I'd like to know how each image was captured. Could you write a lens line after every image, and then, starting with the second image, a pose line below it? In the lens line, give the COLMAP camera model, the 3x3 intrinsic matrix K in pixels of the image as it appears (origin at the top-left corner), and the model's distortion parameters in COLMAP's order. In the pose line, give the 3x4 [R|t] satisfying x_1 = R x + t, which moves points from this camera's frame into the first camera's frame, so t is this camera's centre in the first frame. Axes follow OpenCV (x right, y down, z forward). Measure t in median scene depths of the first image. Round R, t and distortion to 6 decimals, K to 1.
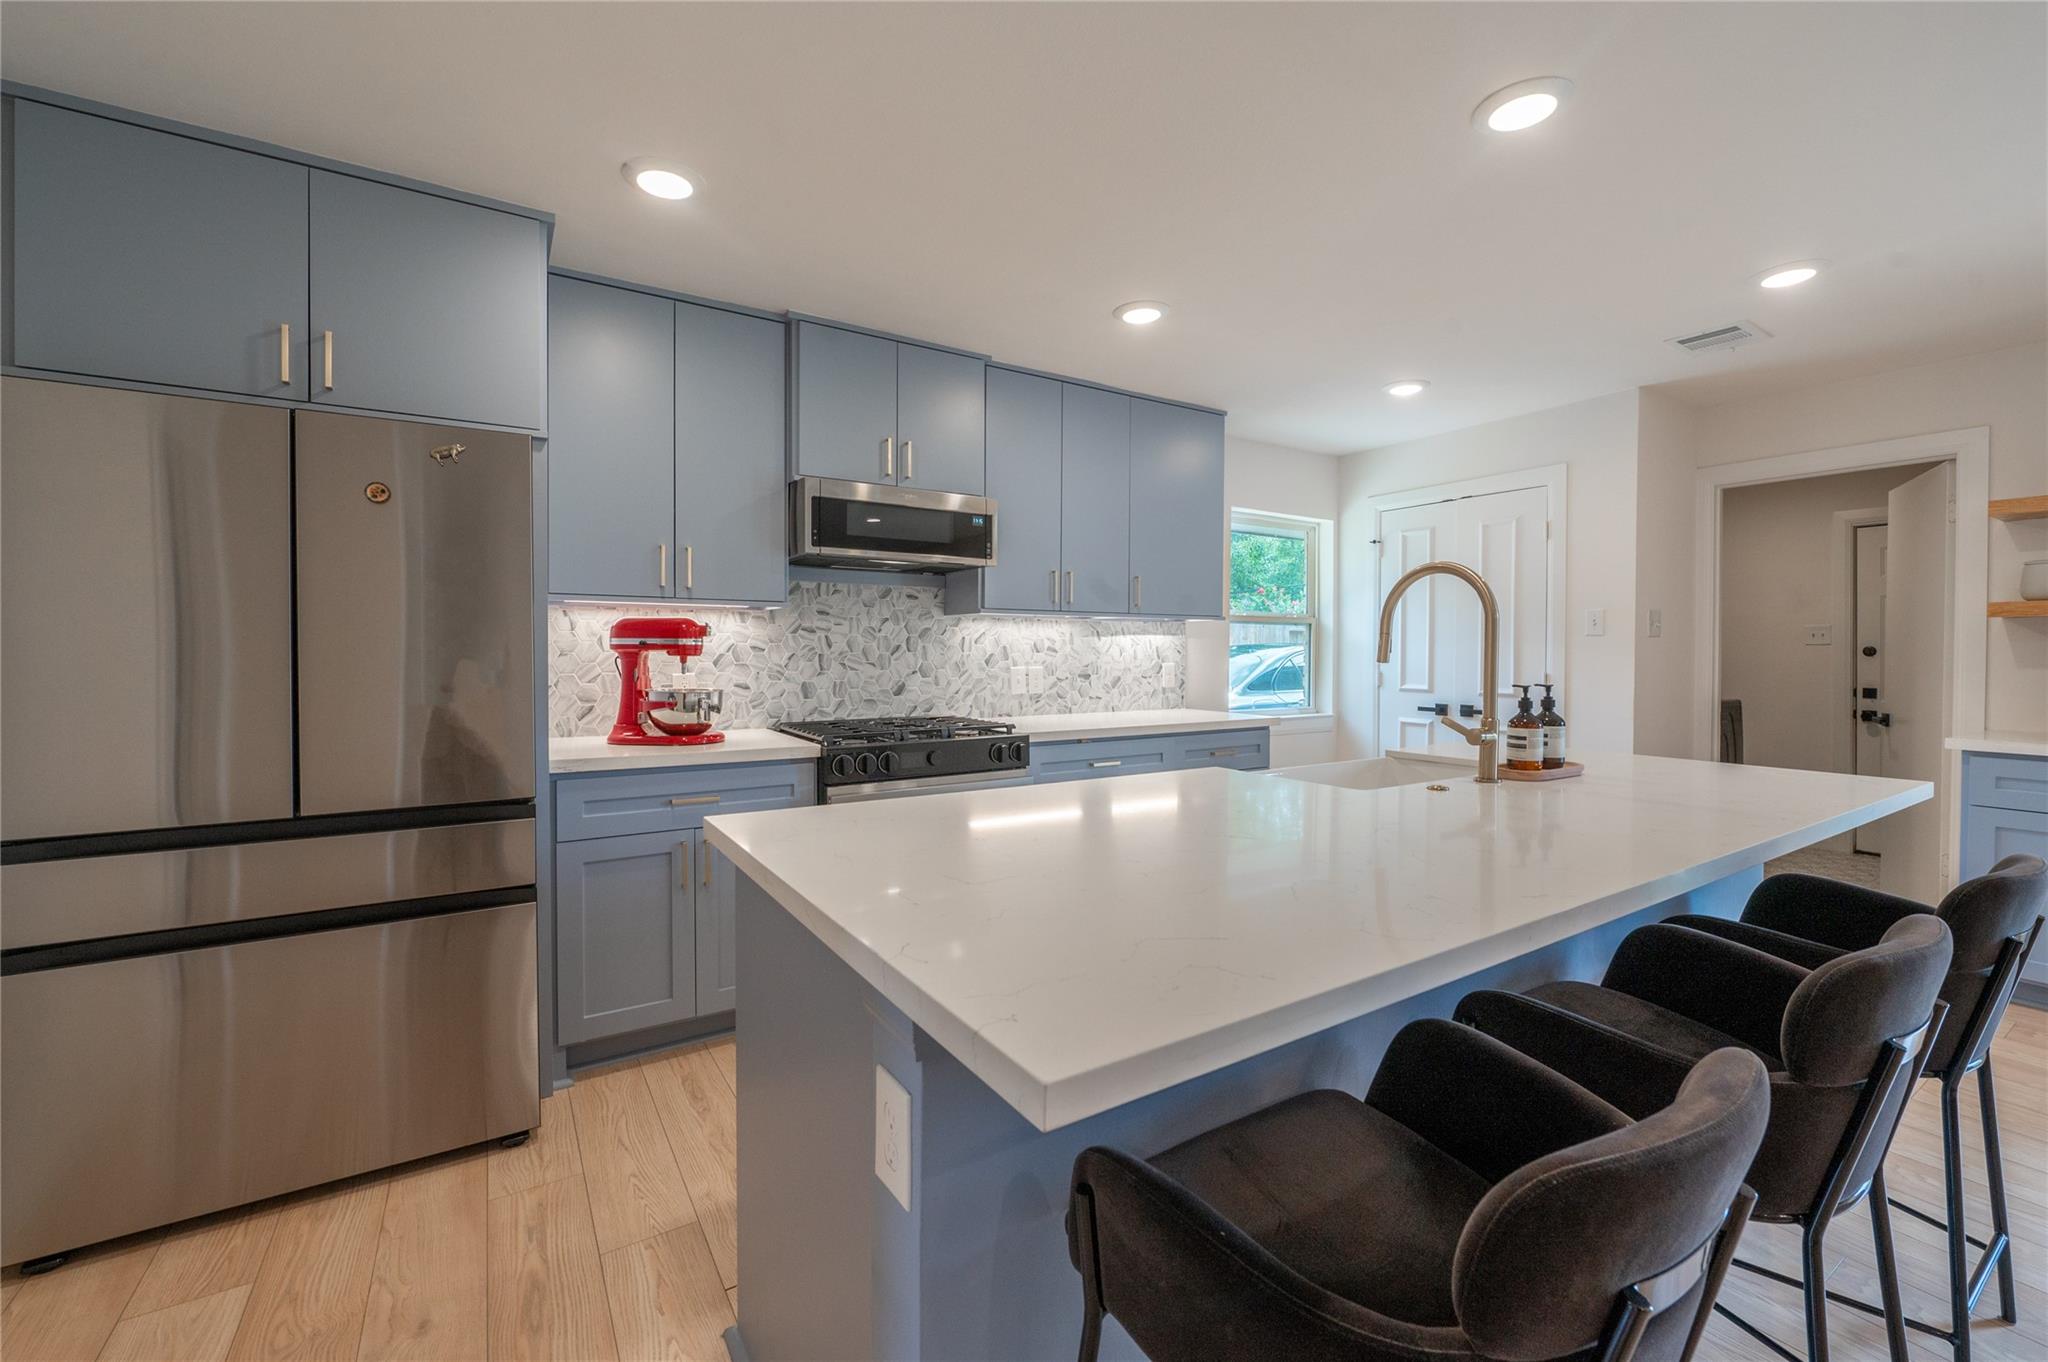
lens RADIAL K [[828.9, 0, 1031.6], [0, 828.9, 671.6], [0, 0, 1]] dist [-0.007584, 0.000323]
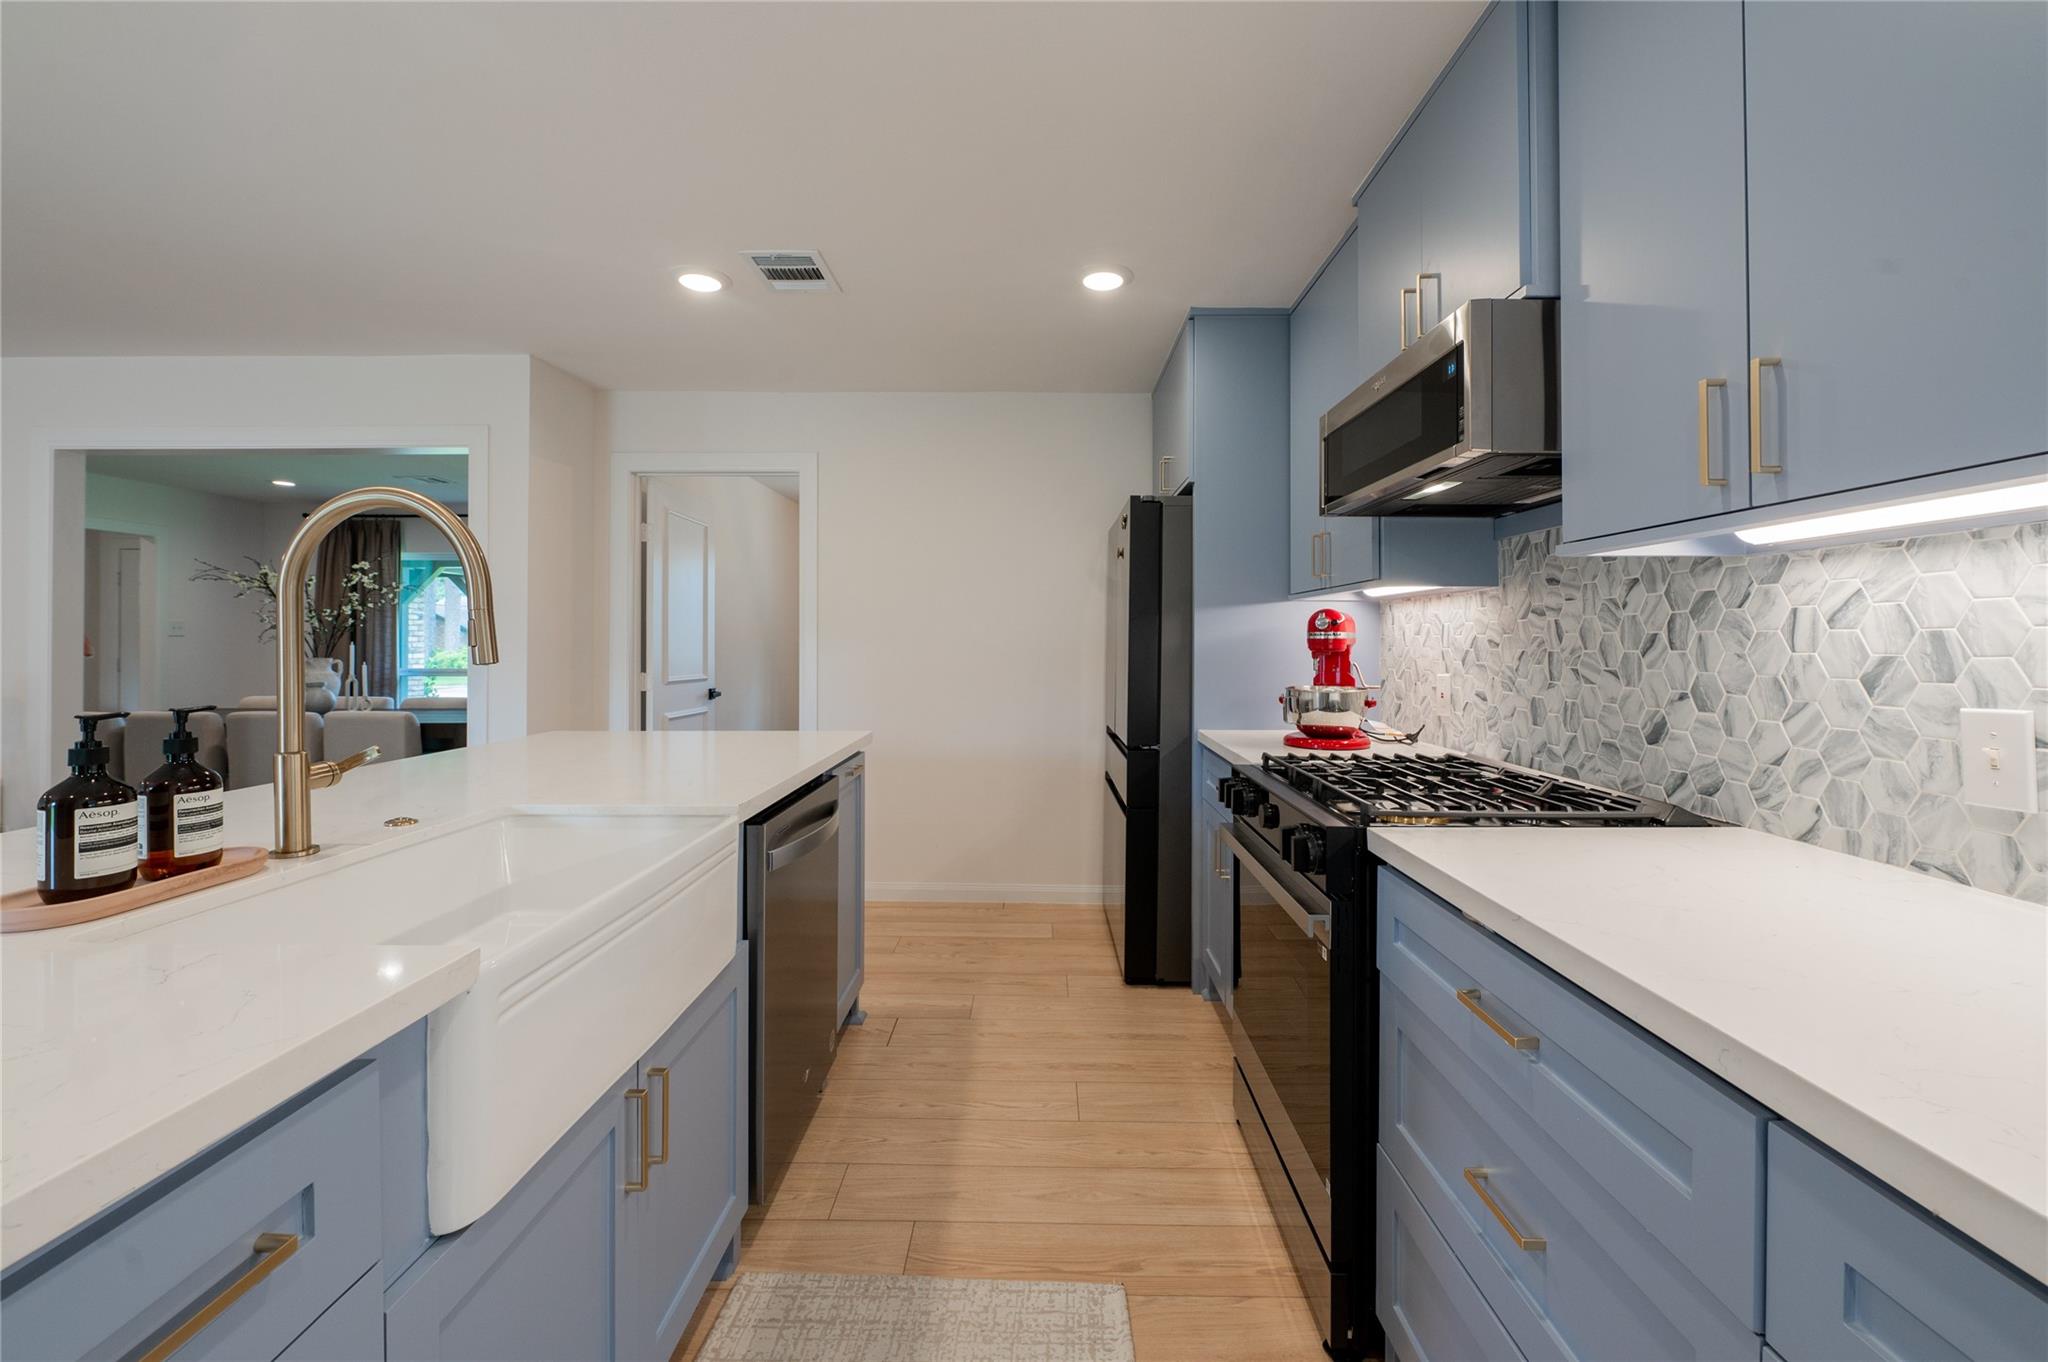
lens RADIAL K [[828.9, 0, 995.5], [0, 828.9, 633.6], [0, 0, 1]] dist [-0.007584, 0.000323]
pose [[-0.567266, -0.010556, -0.823467, 0.469093], [-0.023522, 0.999718, 0.003389, -0.028048], [0.823198, 0.021292, -0.567354, 1.054456]]
